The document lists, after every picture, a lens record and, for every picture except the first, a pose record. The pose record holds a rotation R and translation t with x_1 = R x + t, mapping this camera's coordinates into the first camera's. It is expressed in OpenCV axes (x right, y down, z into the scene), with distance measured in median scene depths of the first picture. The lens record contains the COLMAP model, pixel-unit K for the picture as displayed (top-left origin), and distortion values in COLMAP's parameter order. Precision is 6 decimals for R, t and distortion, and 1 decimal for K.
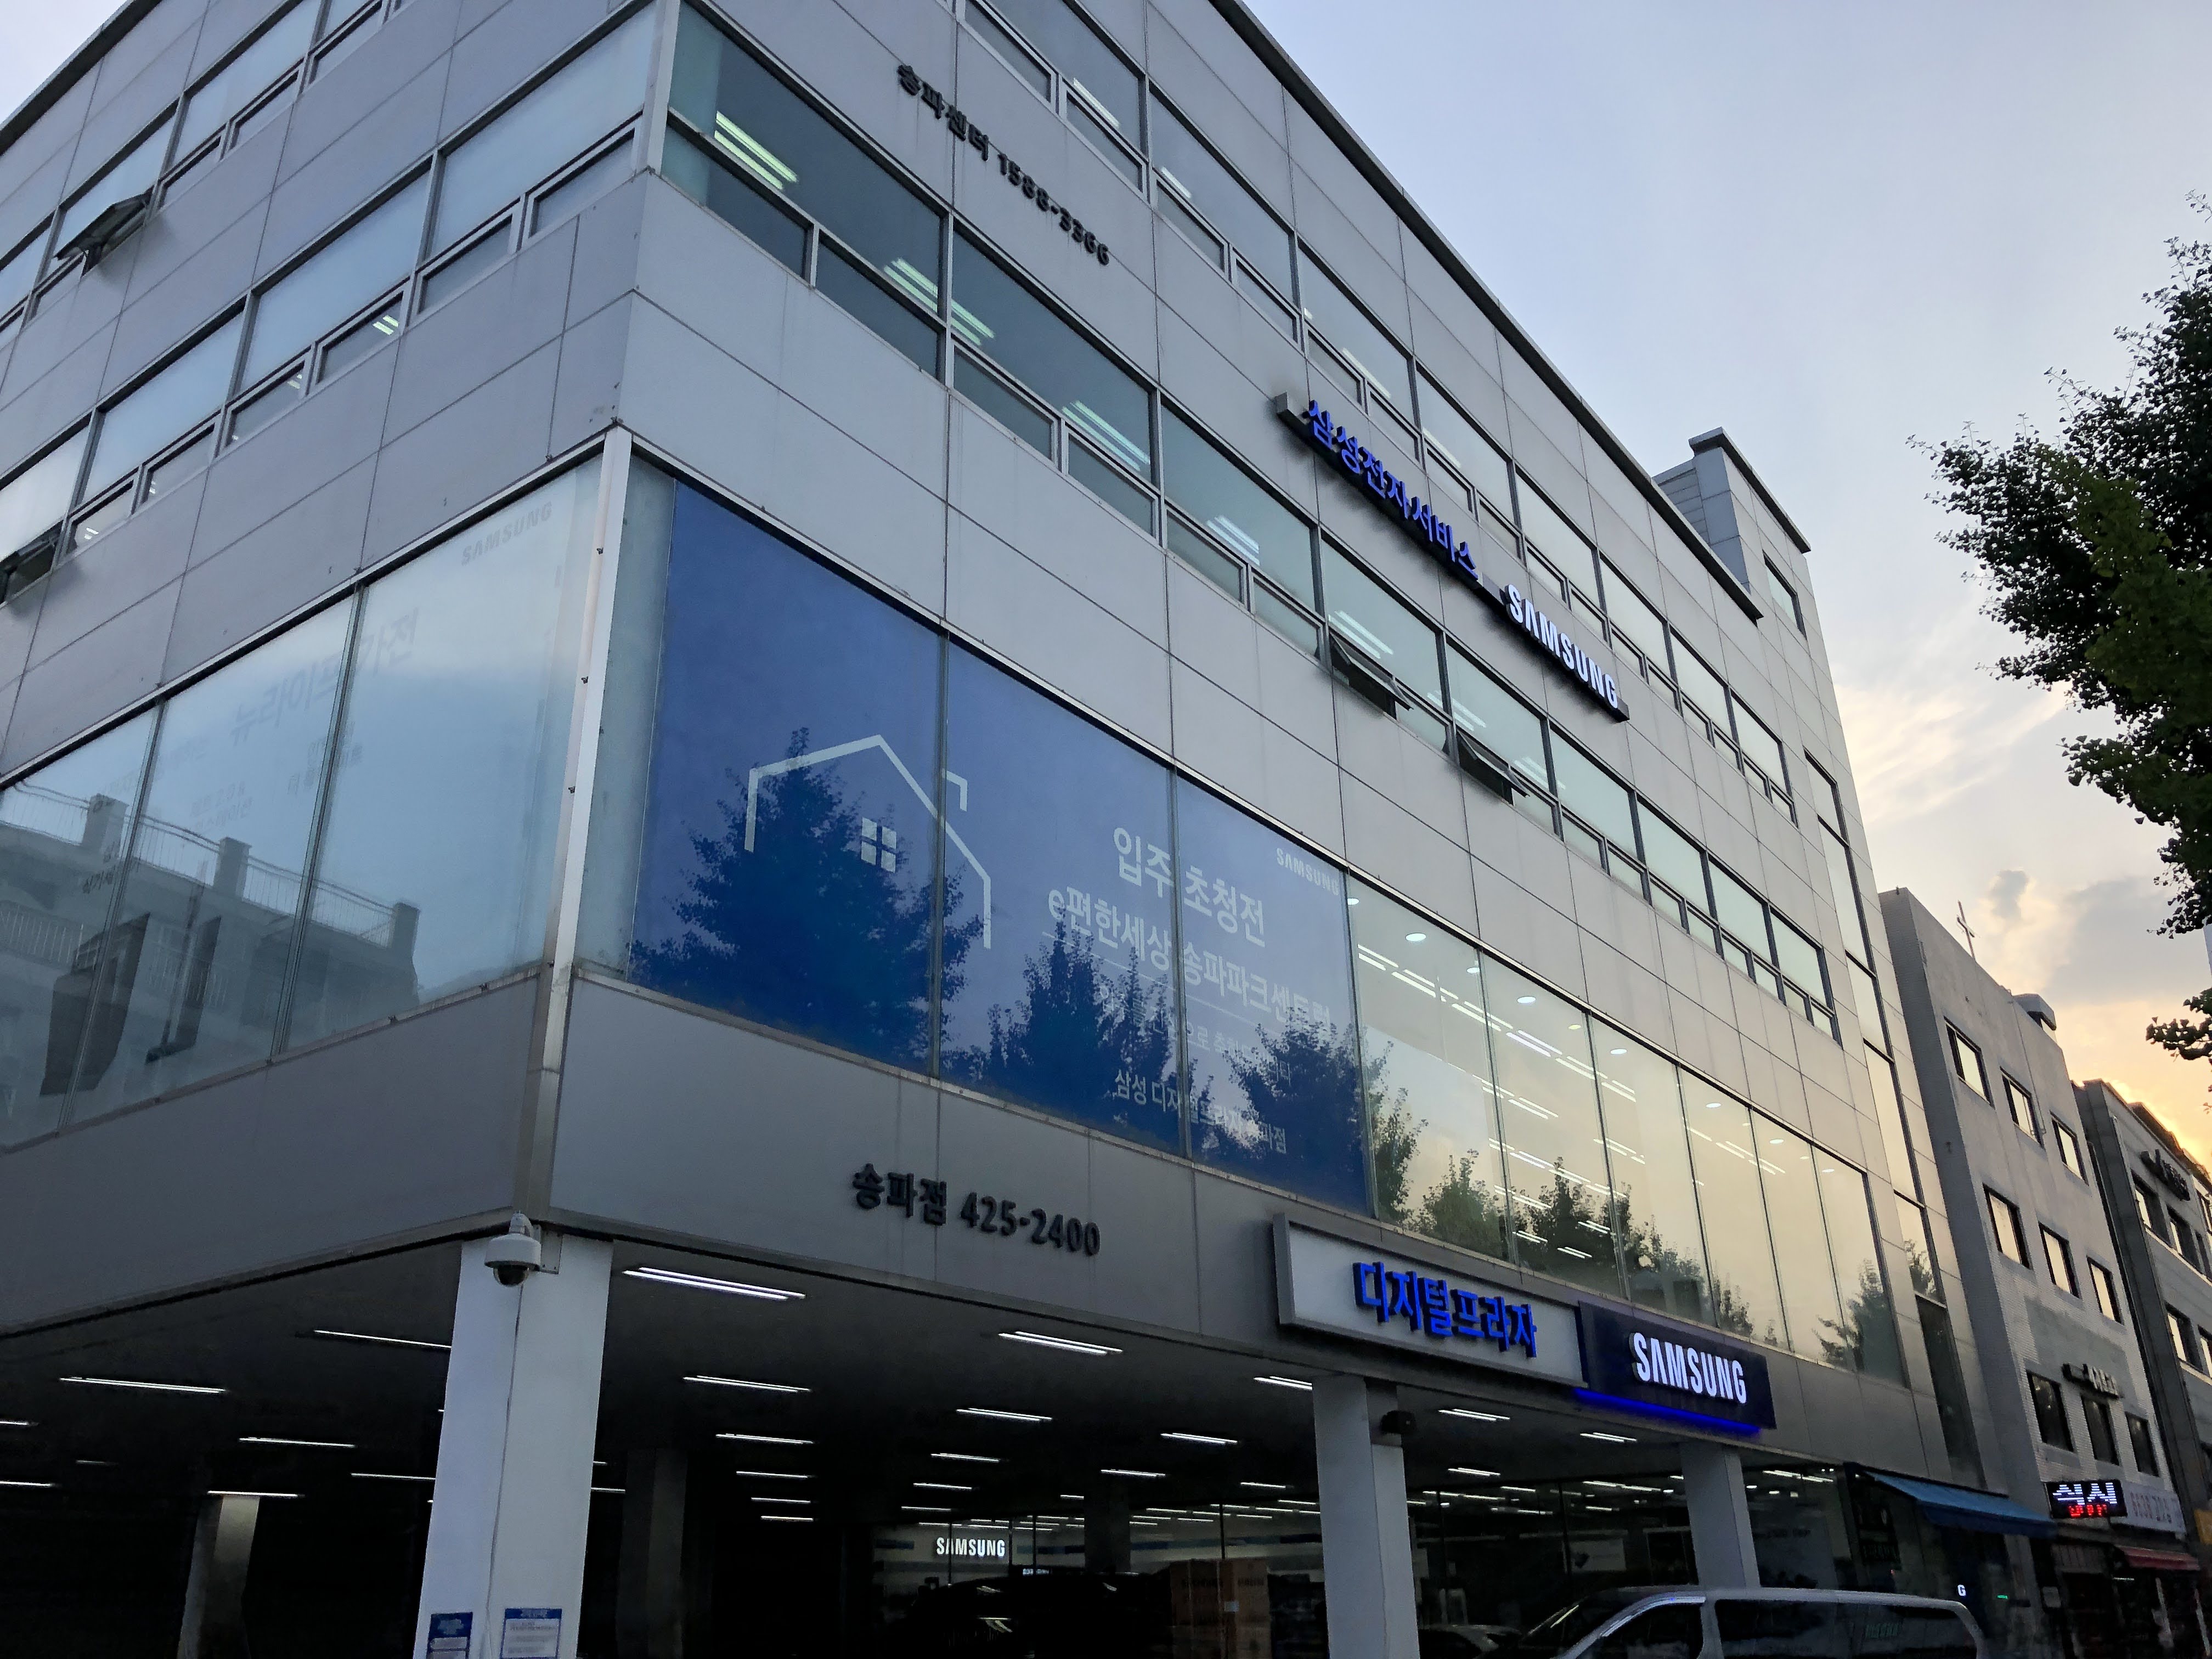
lens RADIAL K [[1783.8, 0, 1100.1], [0, 1783.8, 819.8], [0, 0, 1]] dist [0.054013, -0.006481]
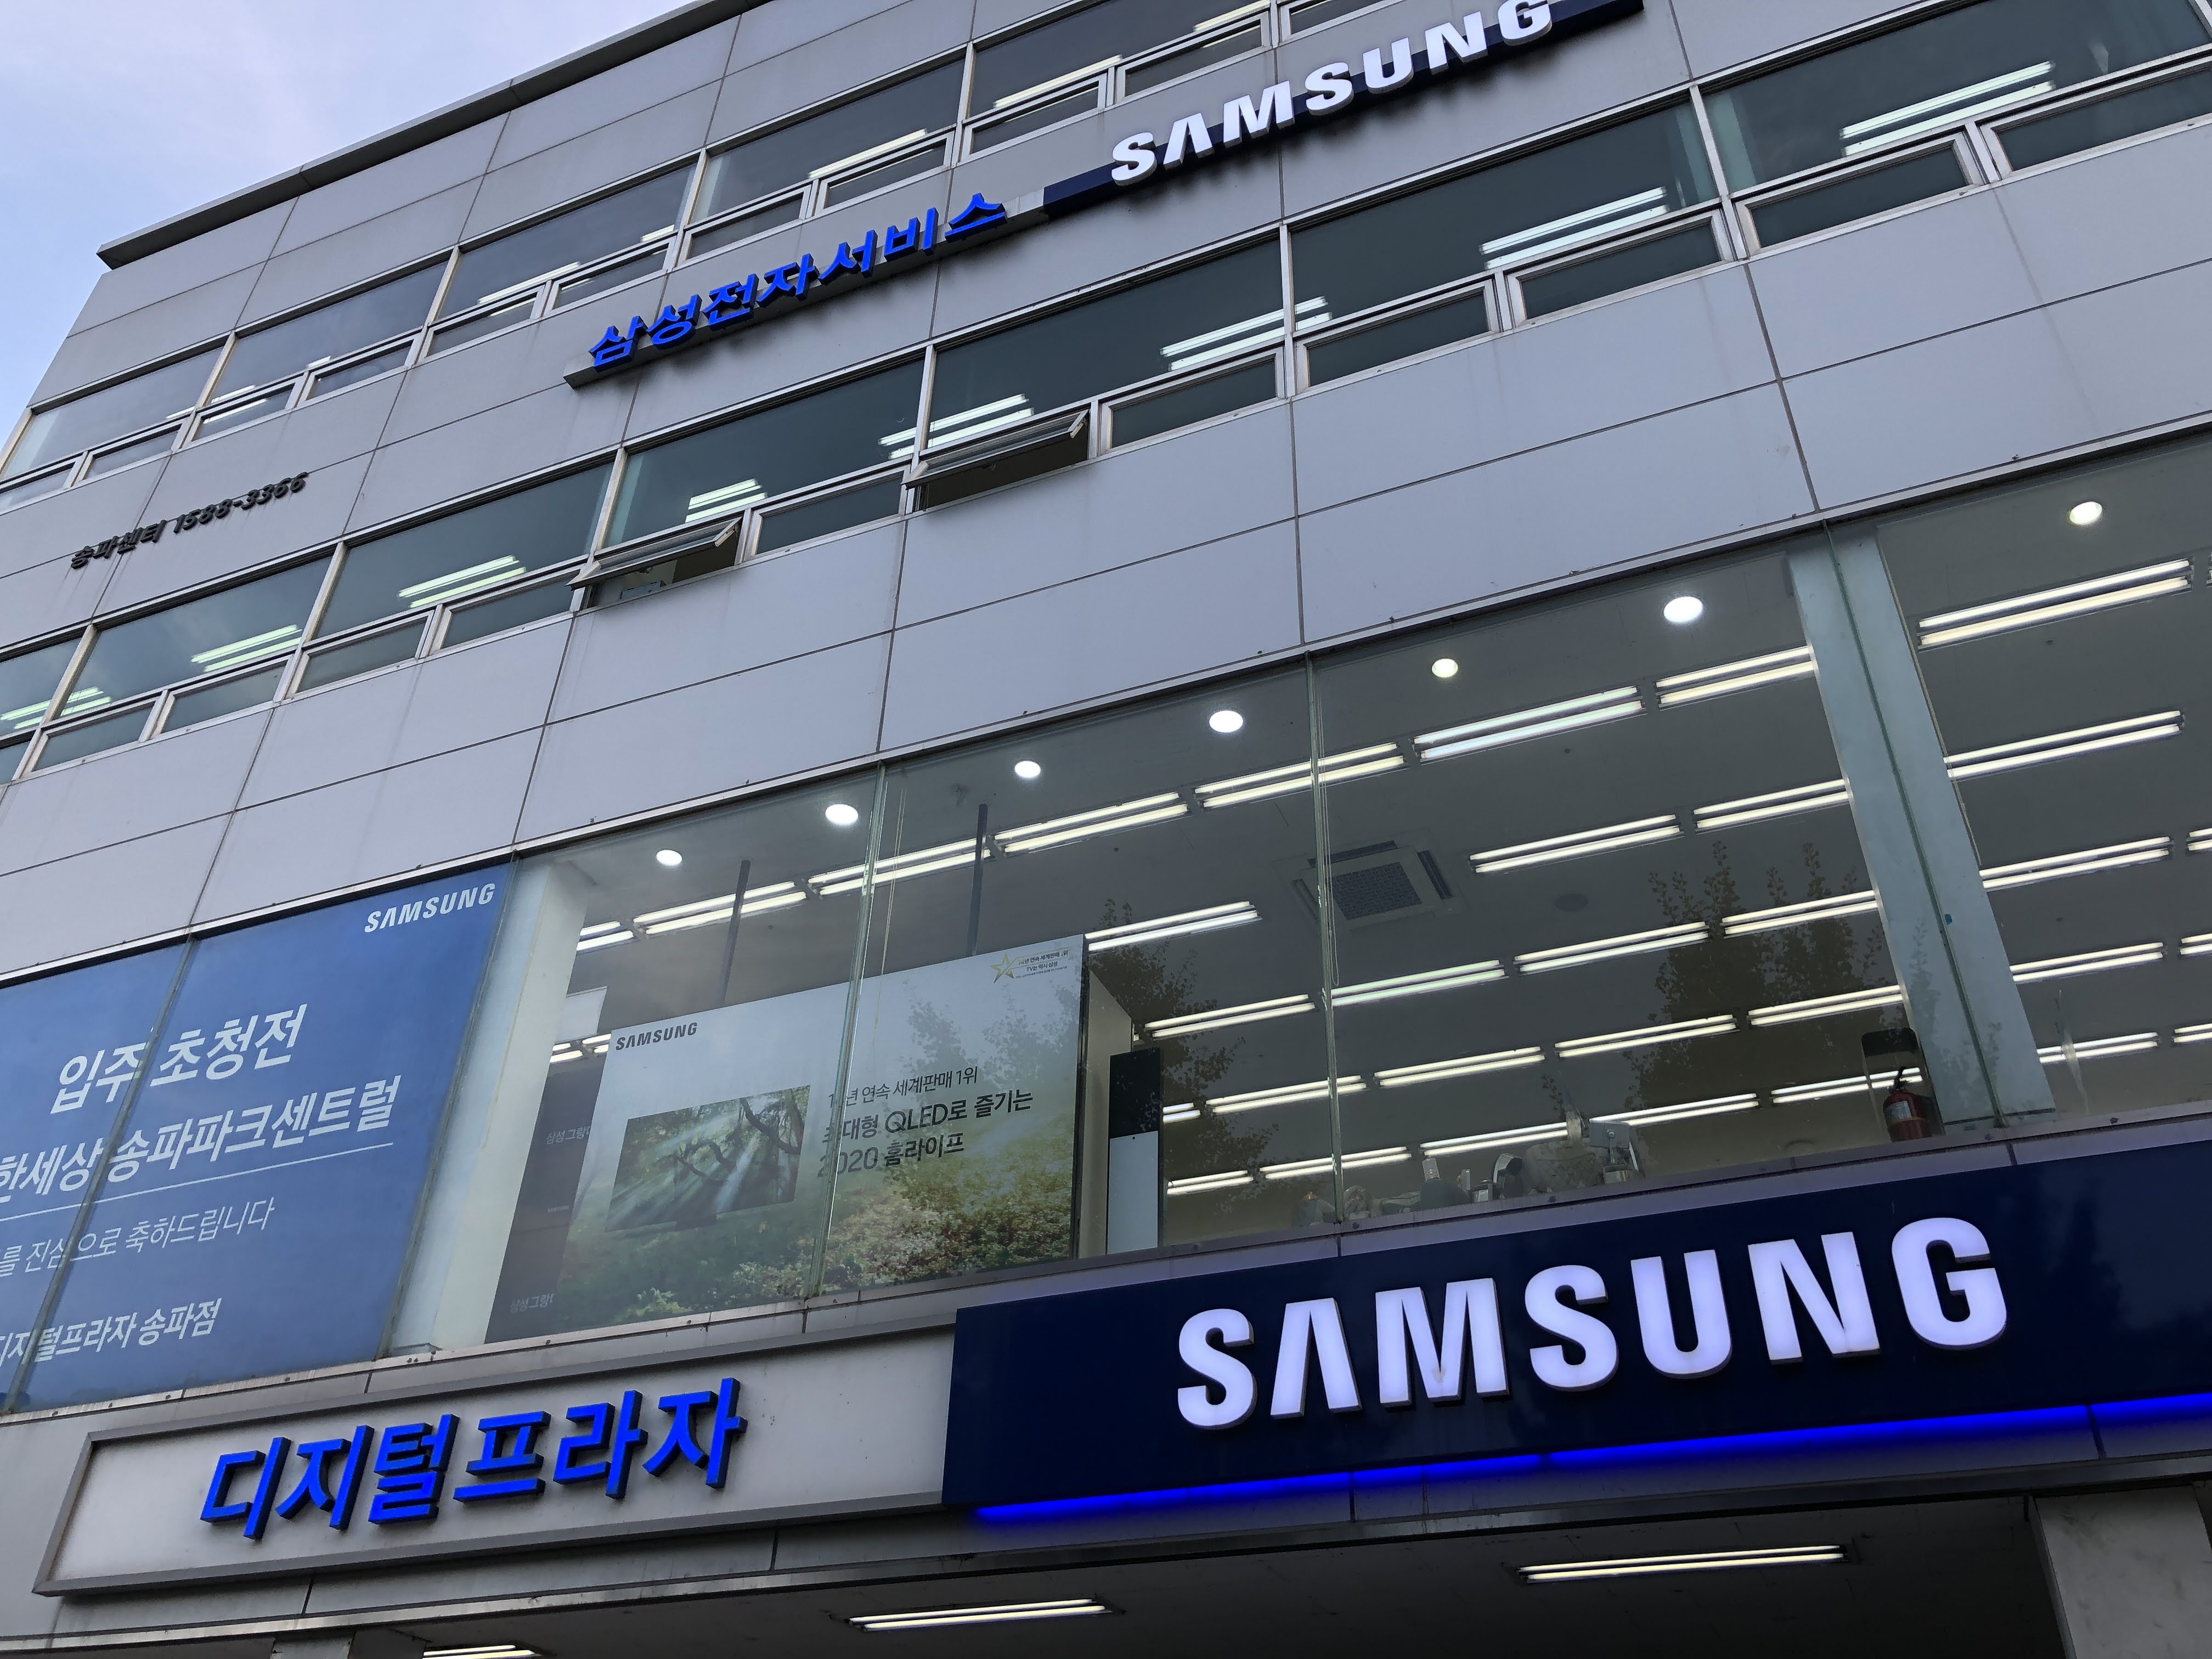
lens RADIAL K [[1783.8, 0, 1112.8], [0, 1783.8, 768.7], [0, 0, 1]] dist [0.054013, -0.006481]
pose [[0.238467, -0.556343, -0.796000, 0.879086], [0.374852, 0.808857, -0.453031, 0.462237], [0.895890, -0.190349, 0.401432, 1.065734]]
